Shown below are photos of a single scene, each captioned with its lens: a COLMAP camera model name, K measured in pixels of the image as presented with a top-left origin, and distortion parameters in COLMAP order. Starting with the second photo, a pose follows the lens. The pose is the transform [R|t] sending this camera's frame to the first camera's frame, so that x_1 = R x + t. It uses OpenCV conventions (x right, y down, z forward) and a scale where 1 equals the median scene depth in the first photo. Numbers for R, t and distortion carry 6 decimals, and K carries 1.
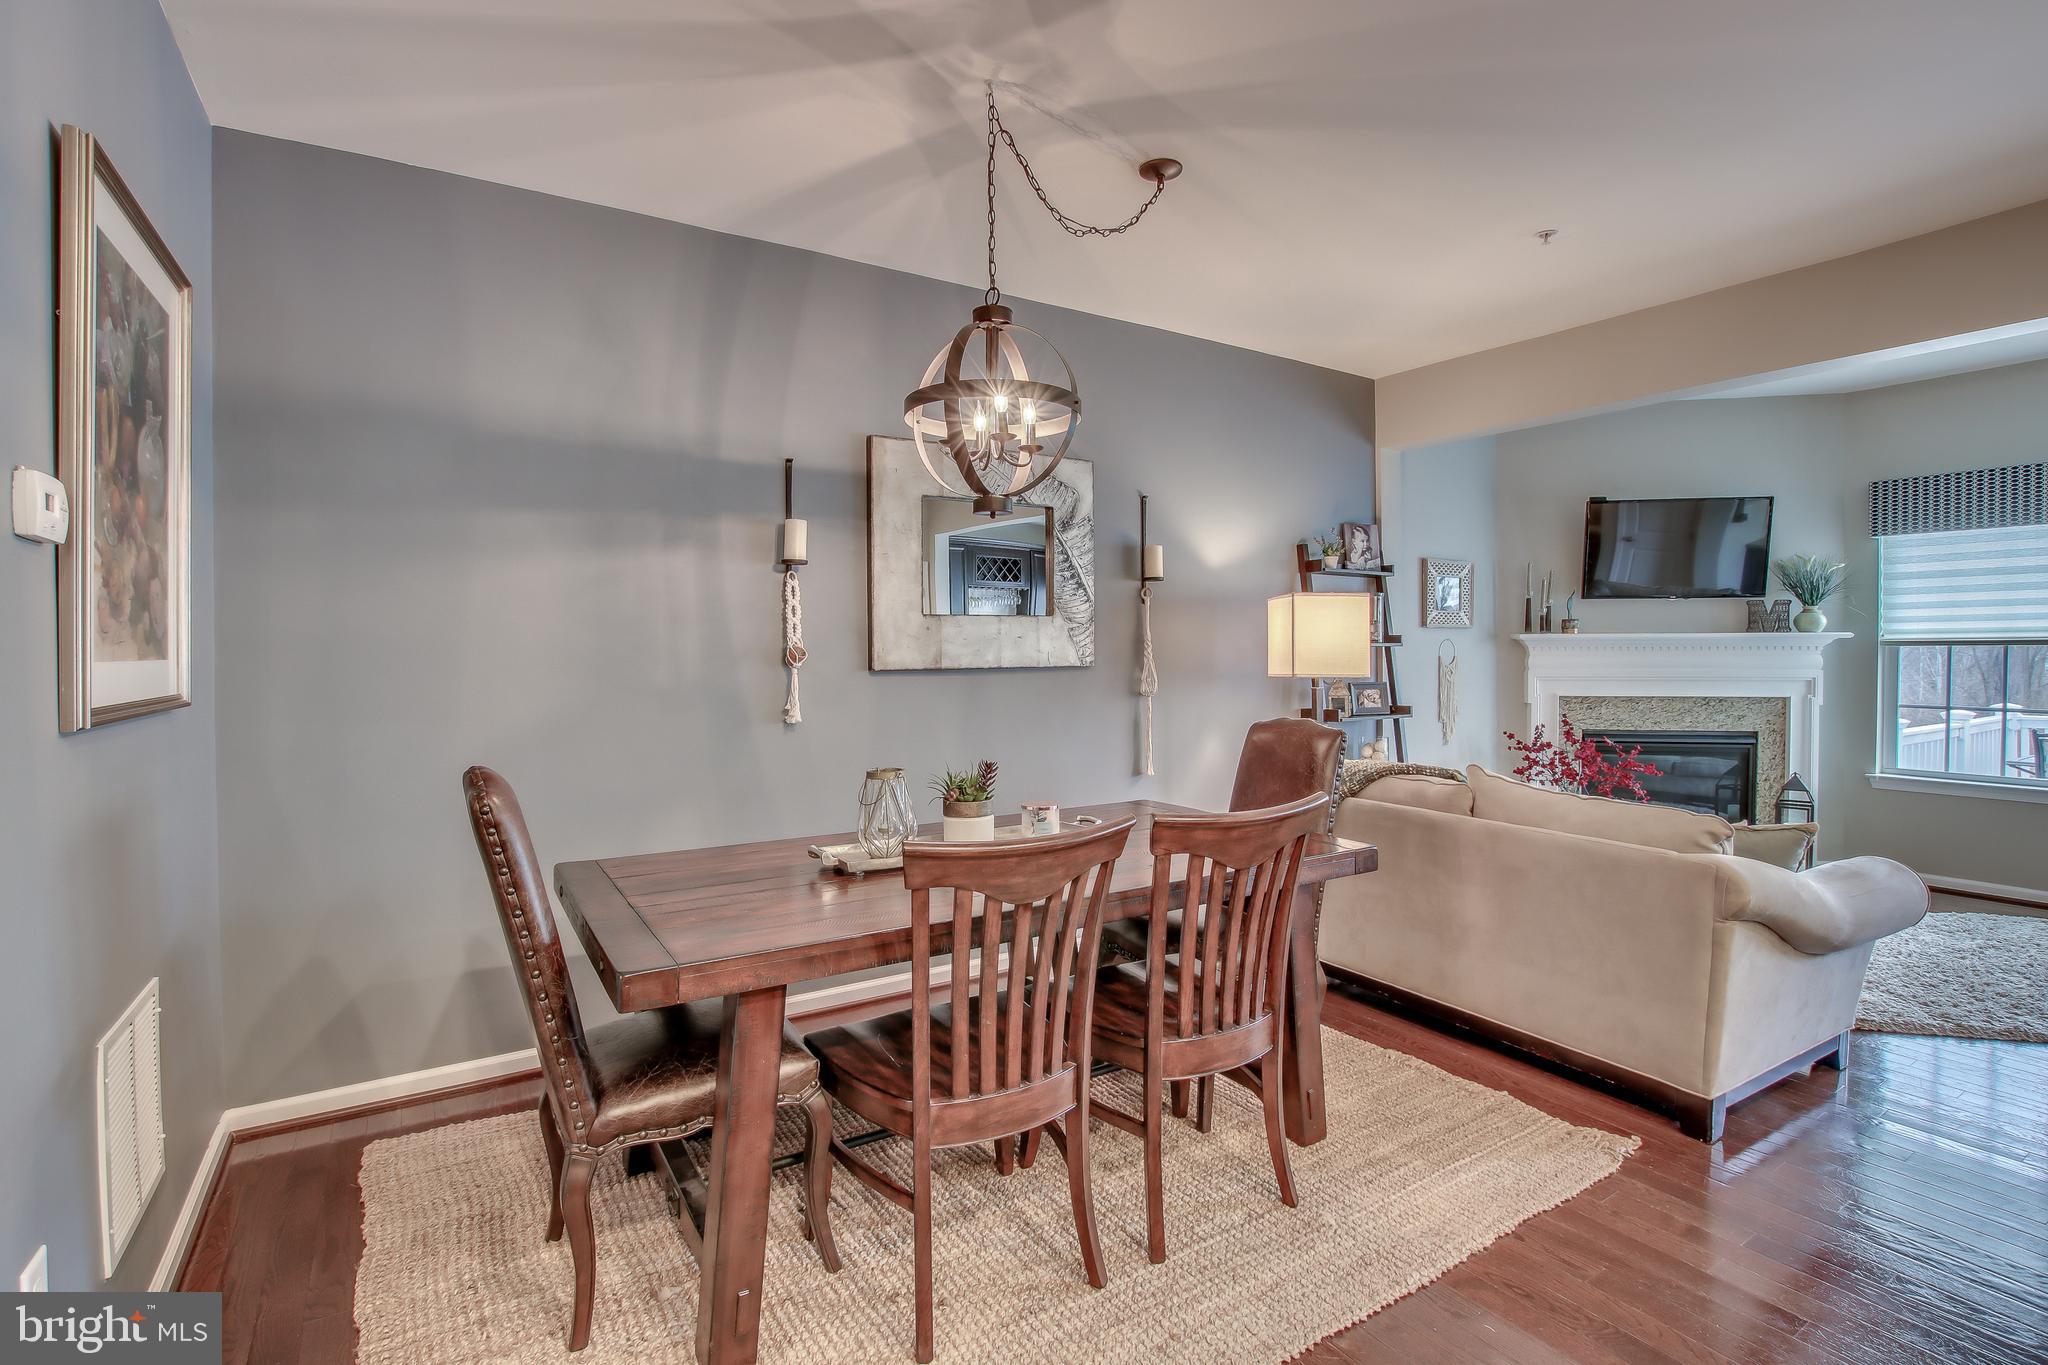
lens RADIAL K [[964.7, 0, 1016.6], [0, 964.7, 663.7], [0, 0, 1]] dist [-0.021845, -0.000152]
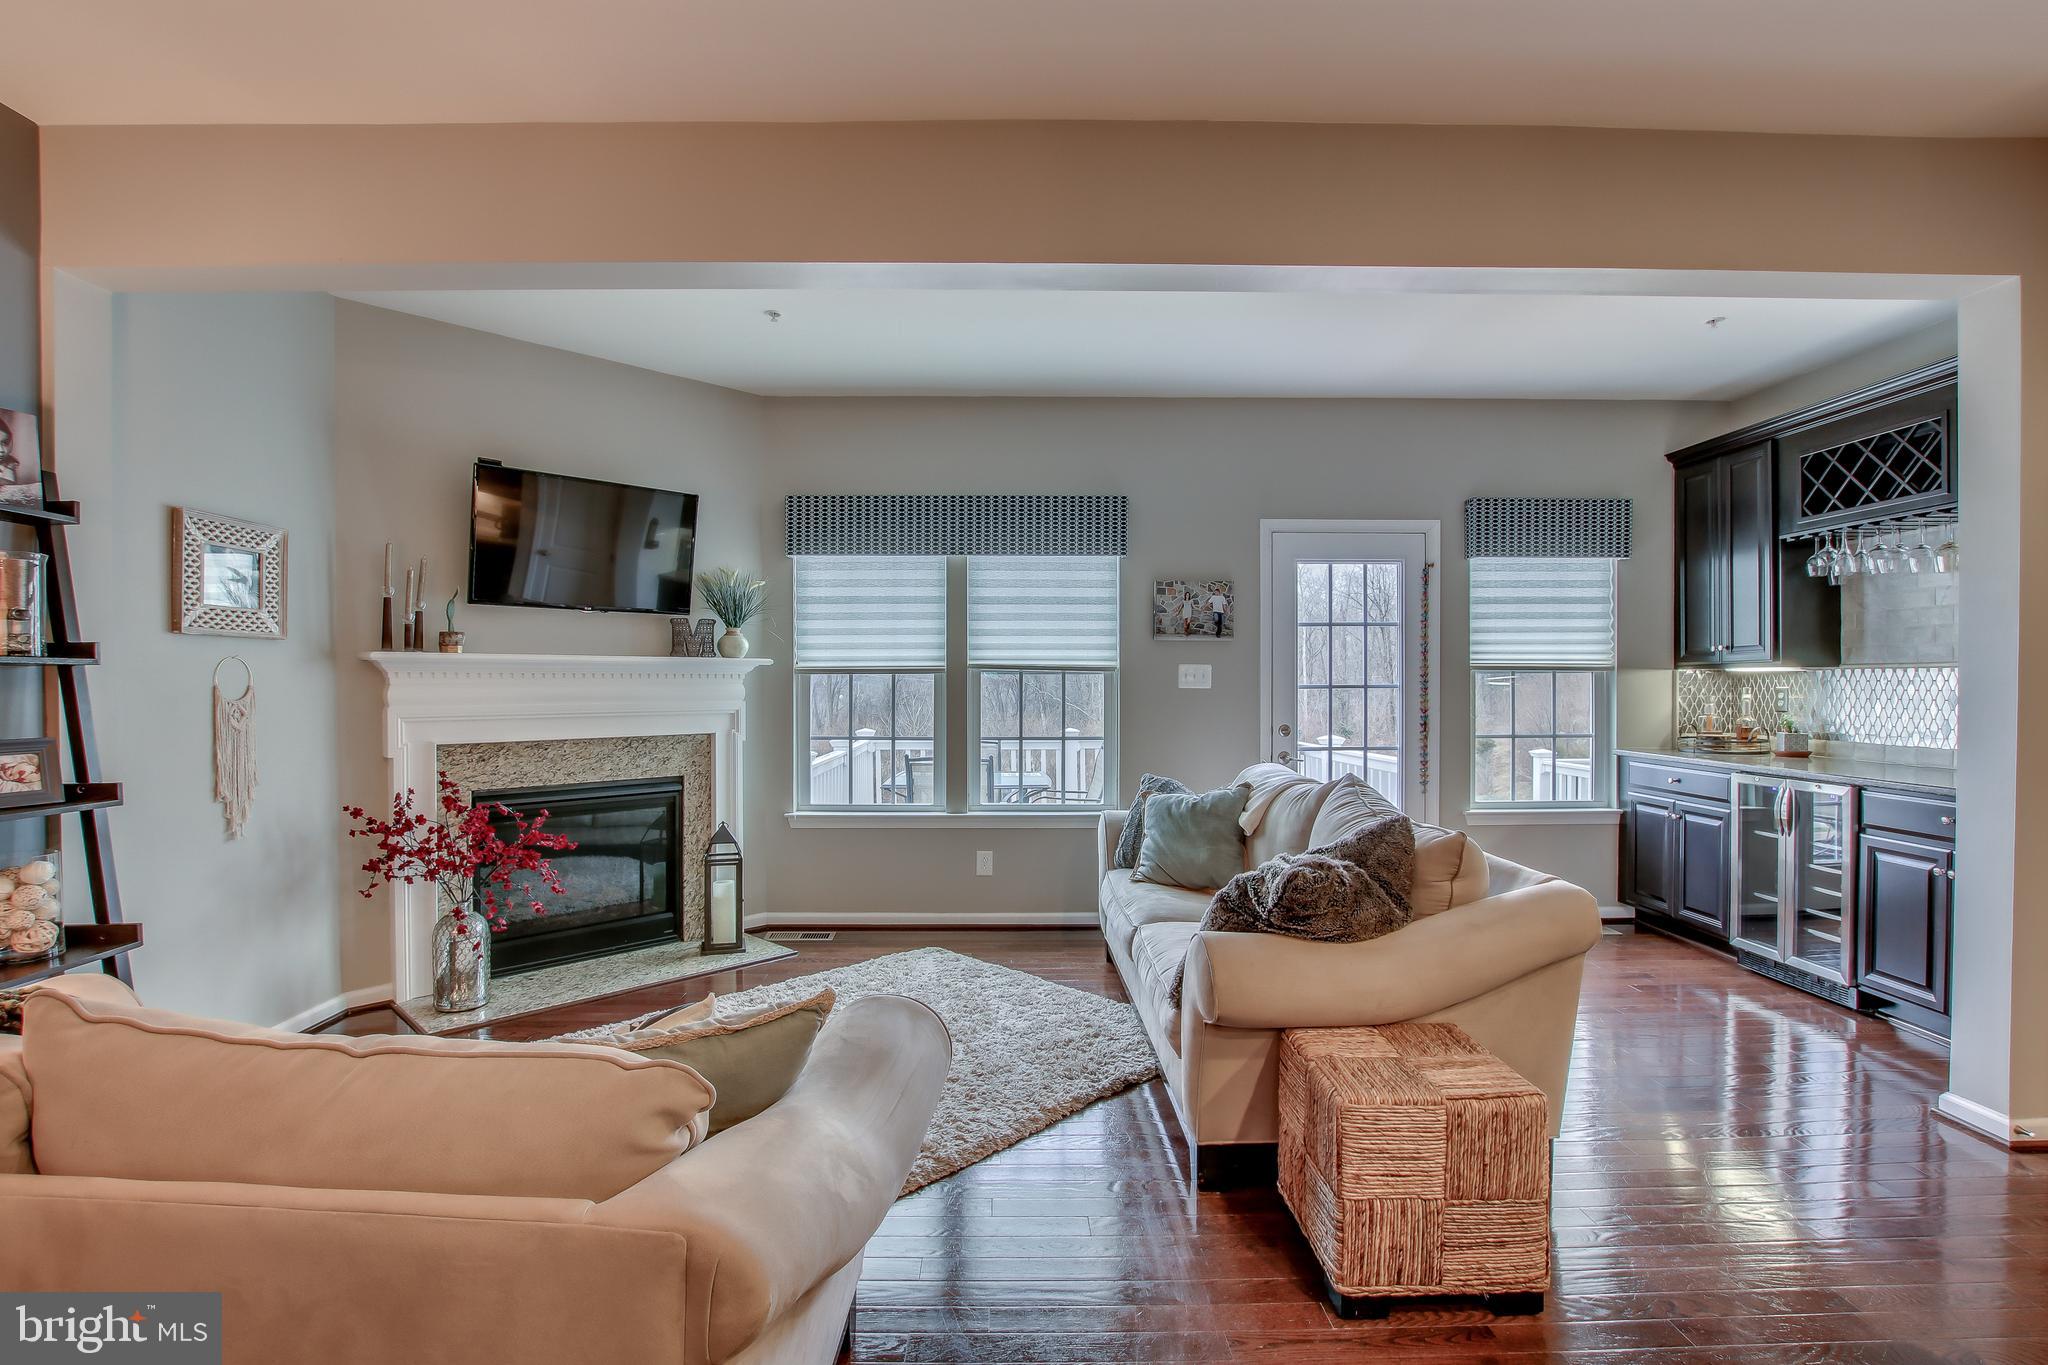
lens RADIAL K [[964.7, 0, 1020.7], [0, 964.7, 687.6], [0, 0, 1]] dist [-0.021845, -0.000152]
pose [[0.522954, -0.002464, 0.852357, 0.213935], [0.012763, 0.999906, -0.004940, 0.001846], [-0.852265, 0.013462, 0.522937, 0.305027]]
